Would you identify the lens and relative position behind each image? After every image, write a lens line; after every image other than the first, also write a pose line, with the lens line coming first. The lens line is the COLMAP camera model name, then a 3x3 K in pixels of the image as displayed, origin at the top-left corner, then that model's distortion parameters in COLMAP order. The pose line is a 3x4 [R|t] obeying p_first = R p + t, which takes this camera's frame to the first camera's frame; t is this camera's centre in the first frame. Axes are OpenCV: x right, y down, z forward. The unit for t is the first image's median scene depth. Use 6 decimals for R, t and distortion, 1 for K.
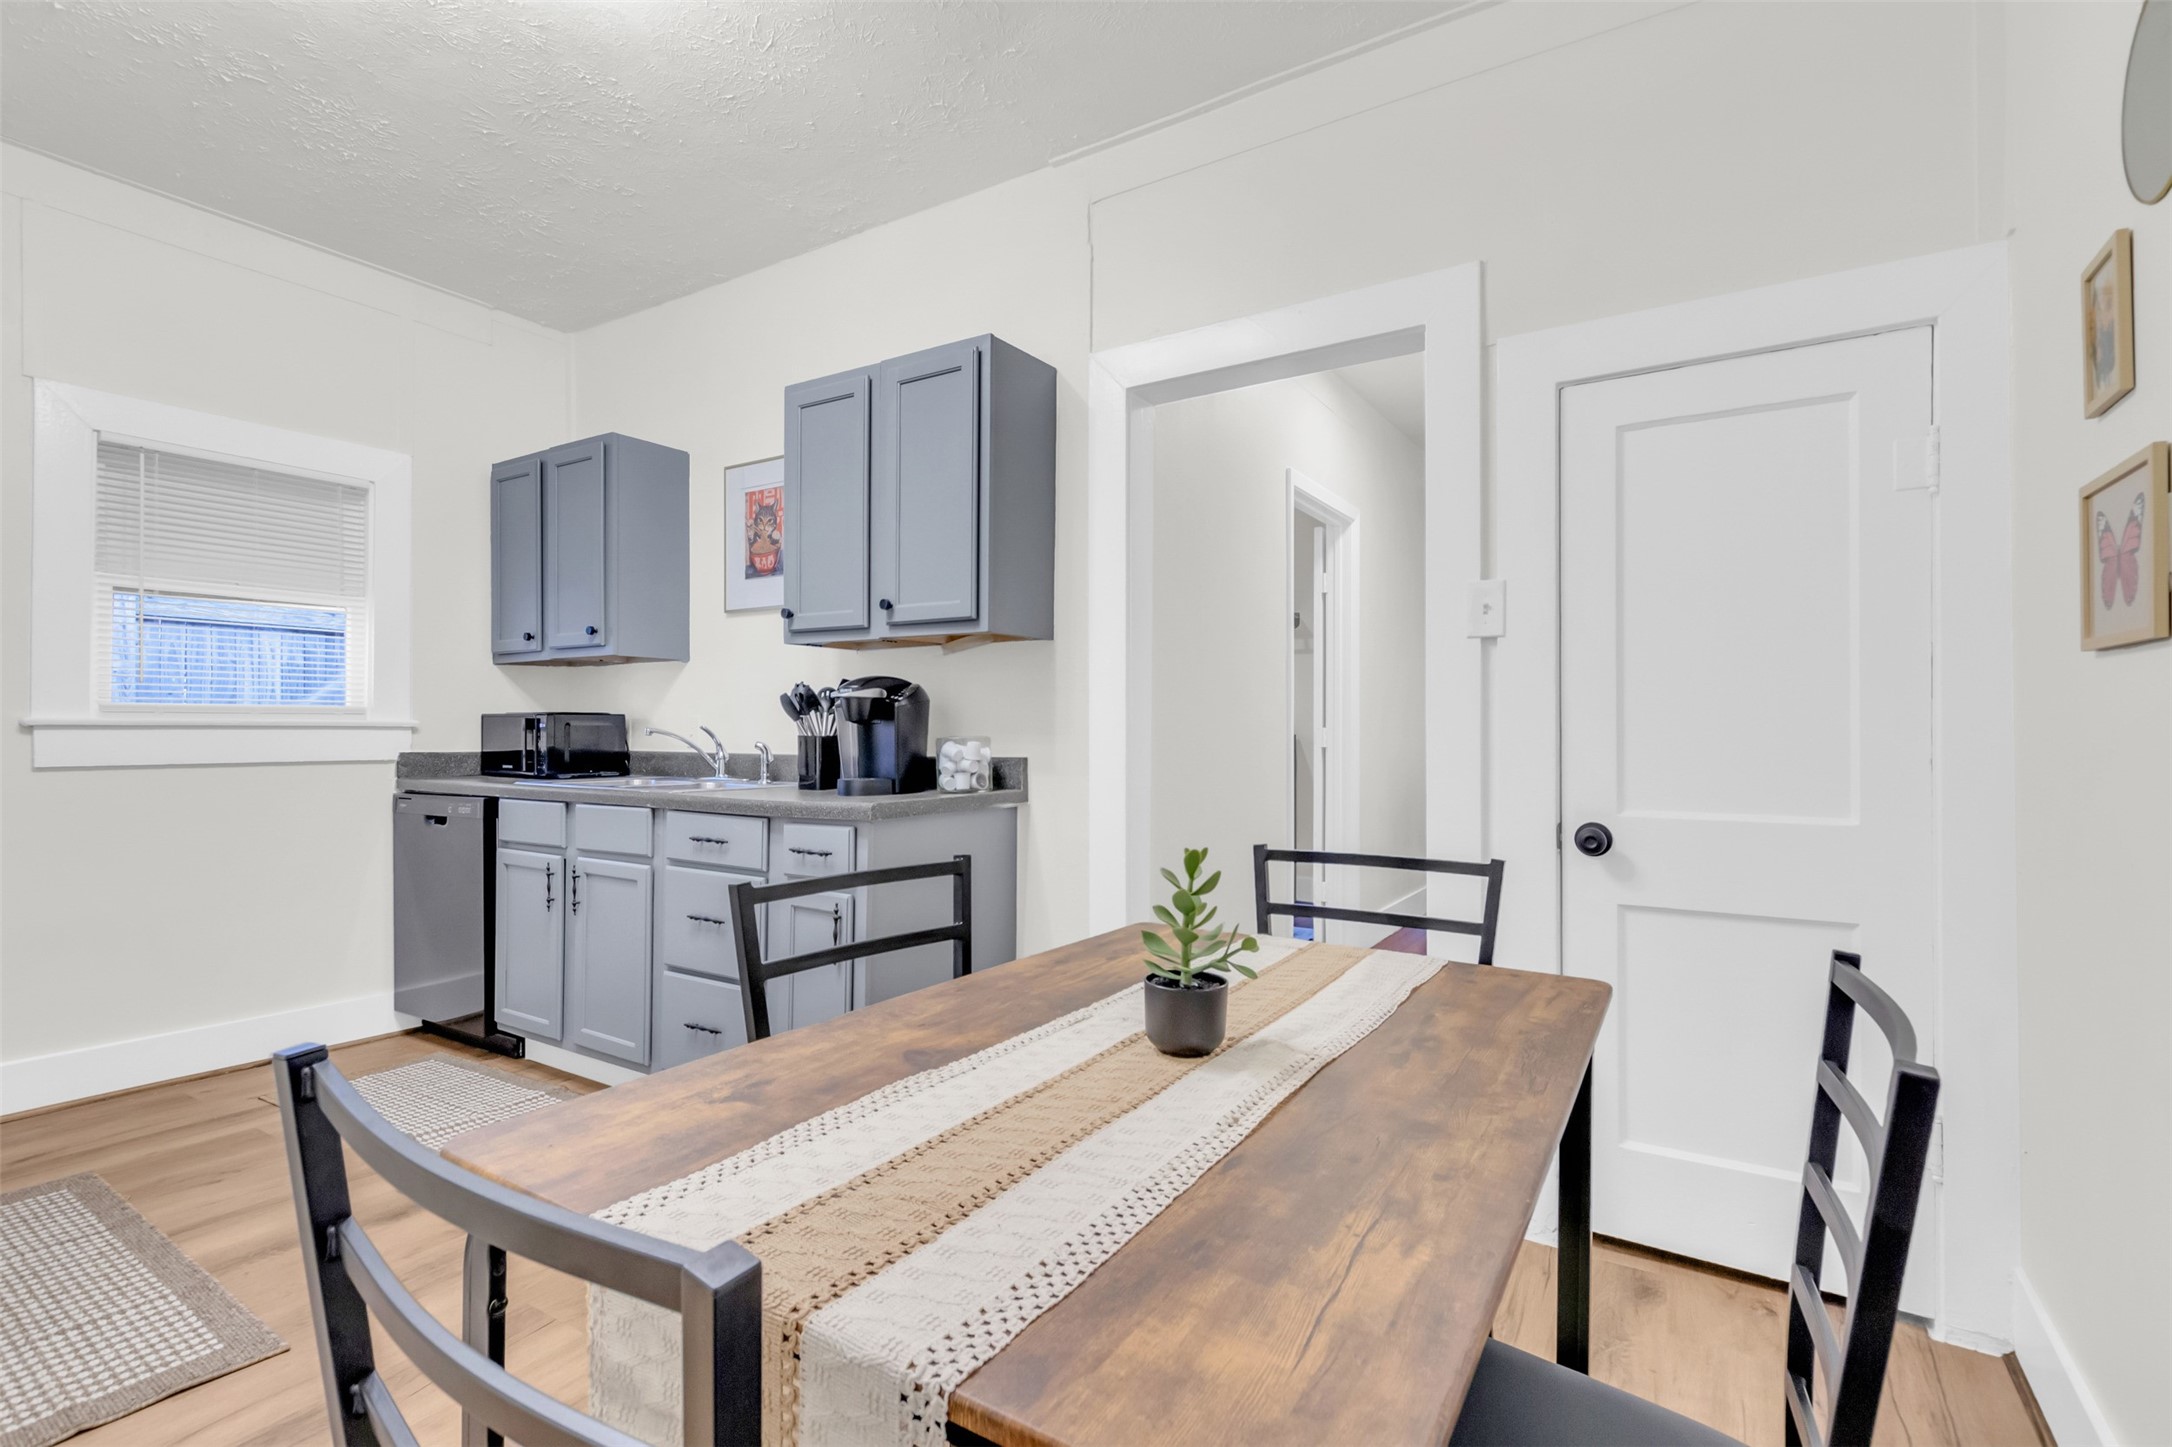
lens RADIAL K [[1010.3, 0, 1087.6], [0, 1010.3, 729.8], [0, 0, 1]] dist [0.004542, -0.000235]
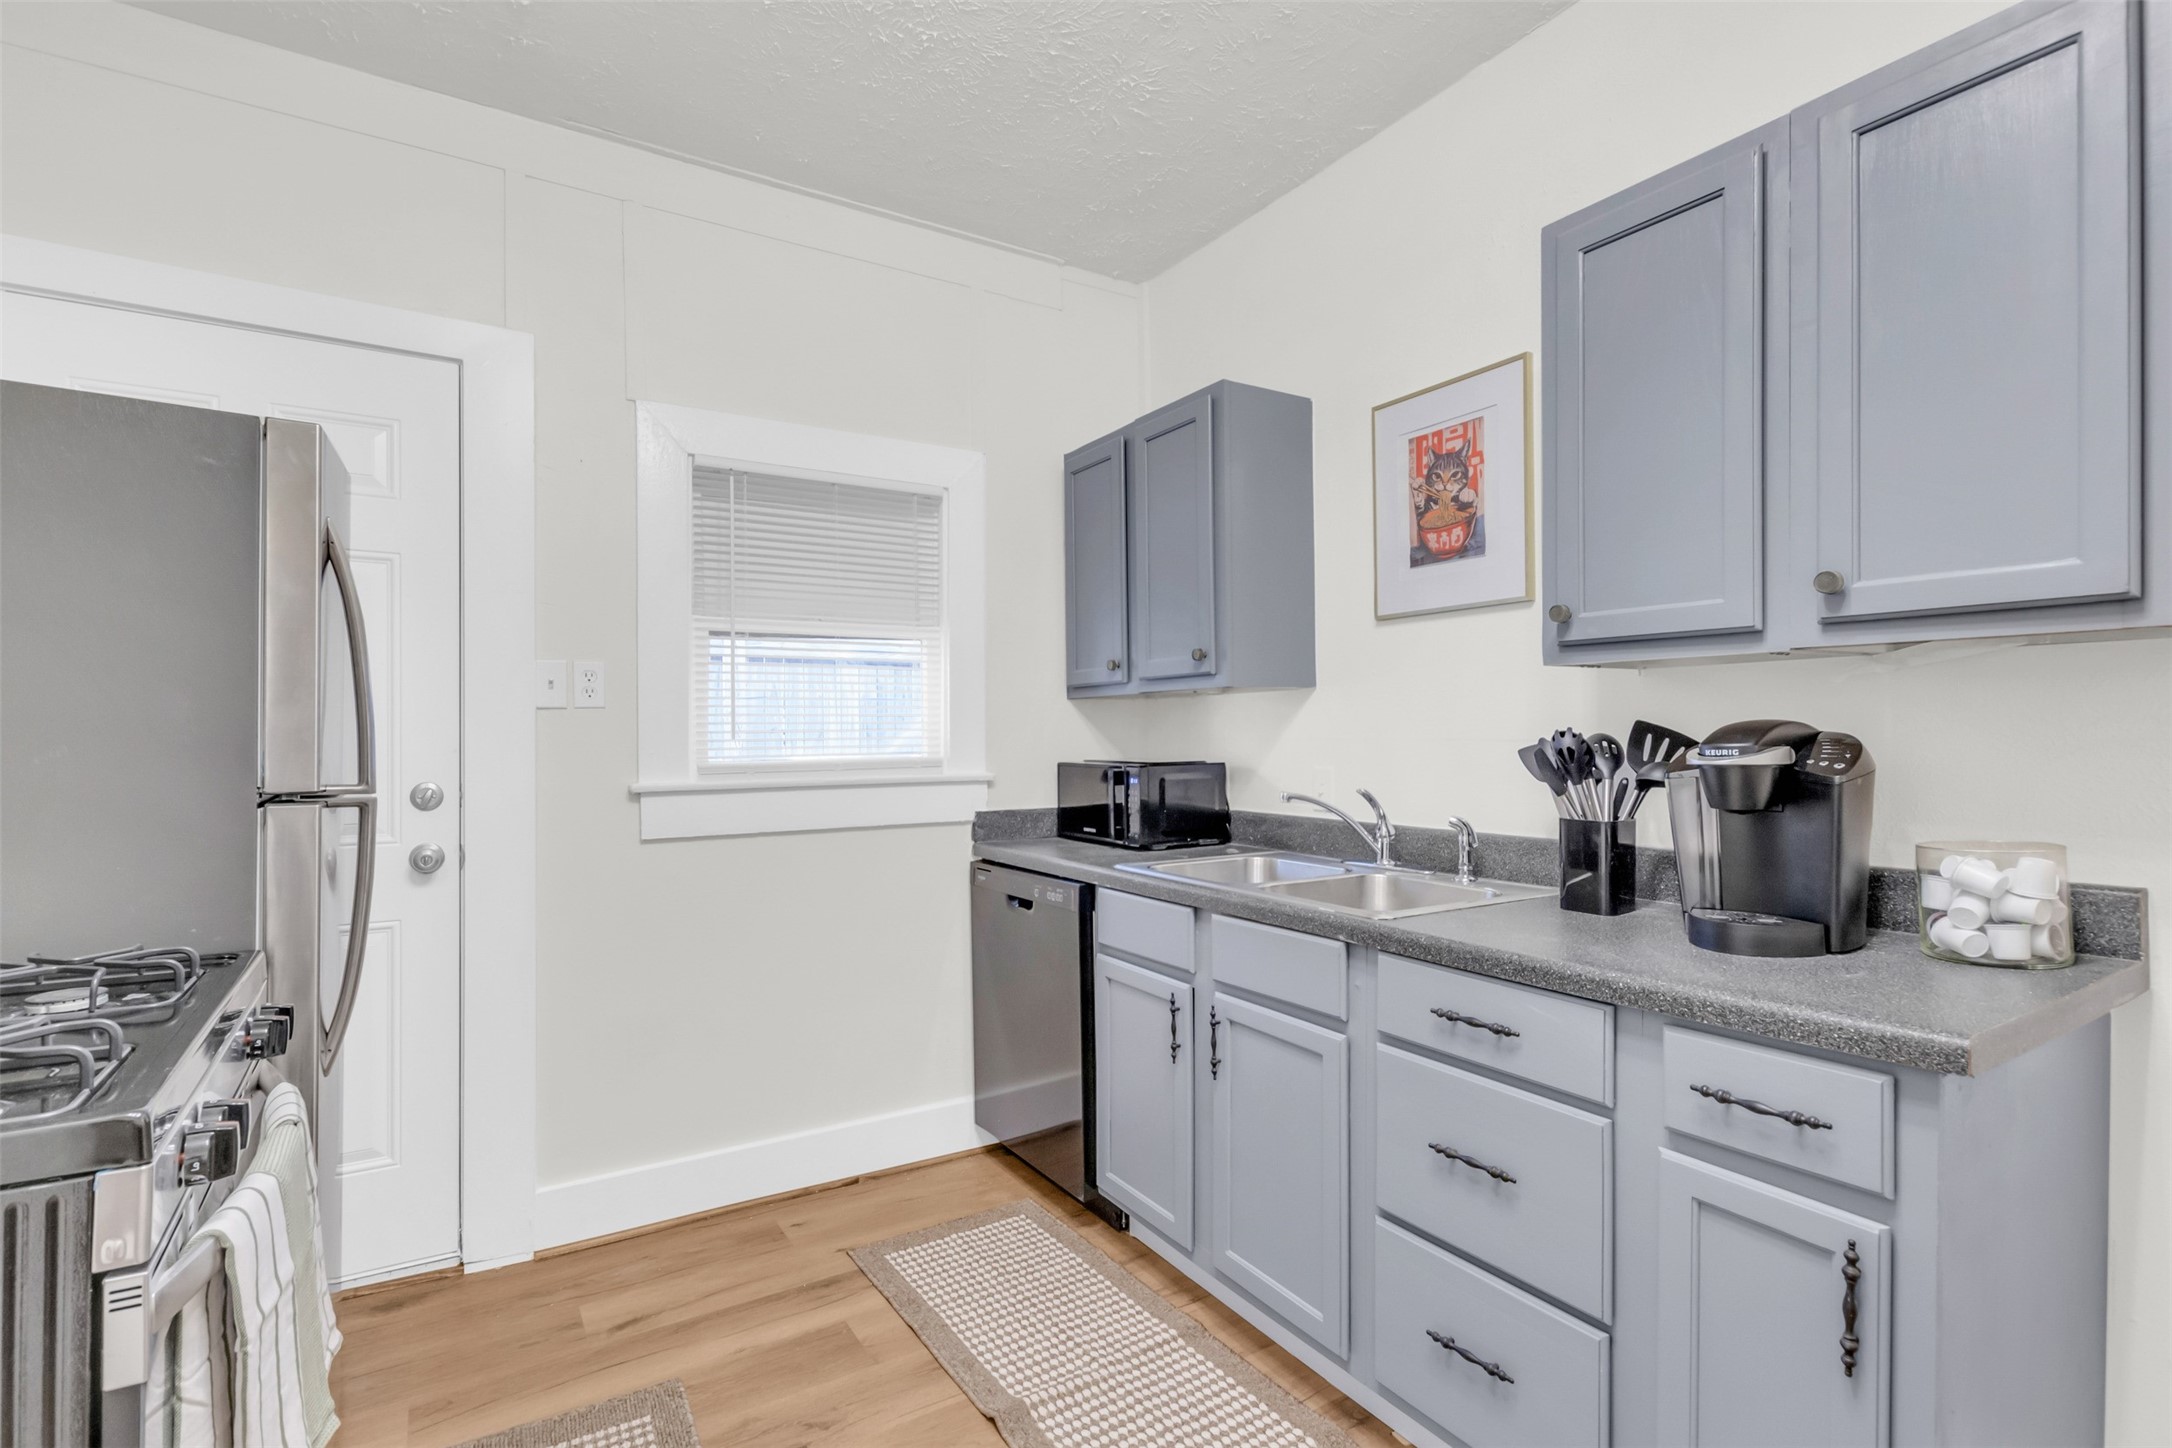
lens RADIAL K [[1010.3, 0, 1080.5], [0, 1010.3, 729.1], [0, 0, 1]] dist [0.004542, -0.000235]
pose [[0.898391, -0.012598, -0.439015, -0.248387], [0.011944, 0.999920, -0.004251, -0.042366], [0.439034, -0.001425, 0.898470, 0.306002]]
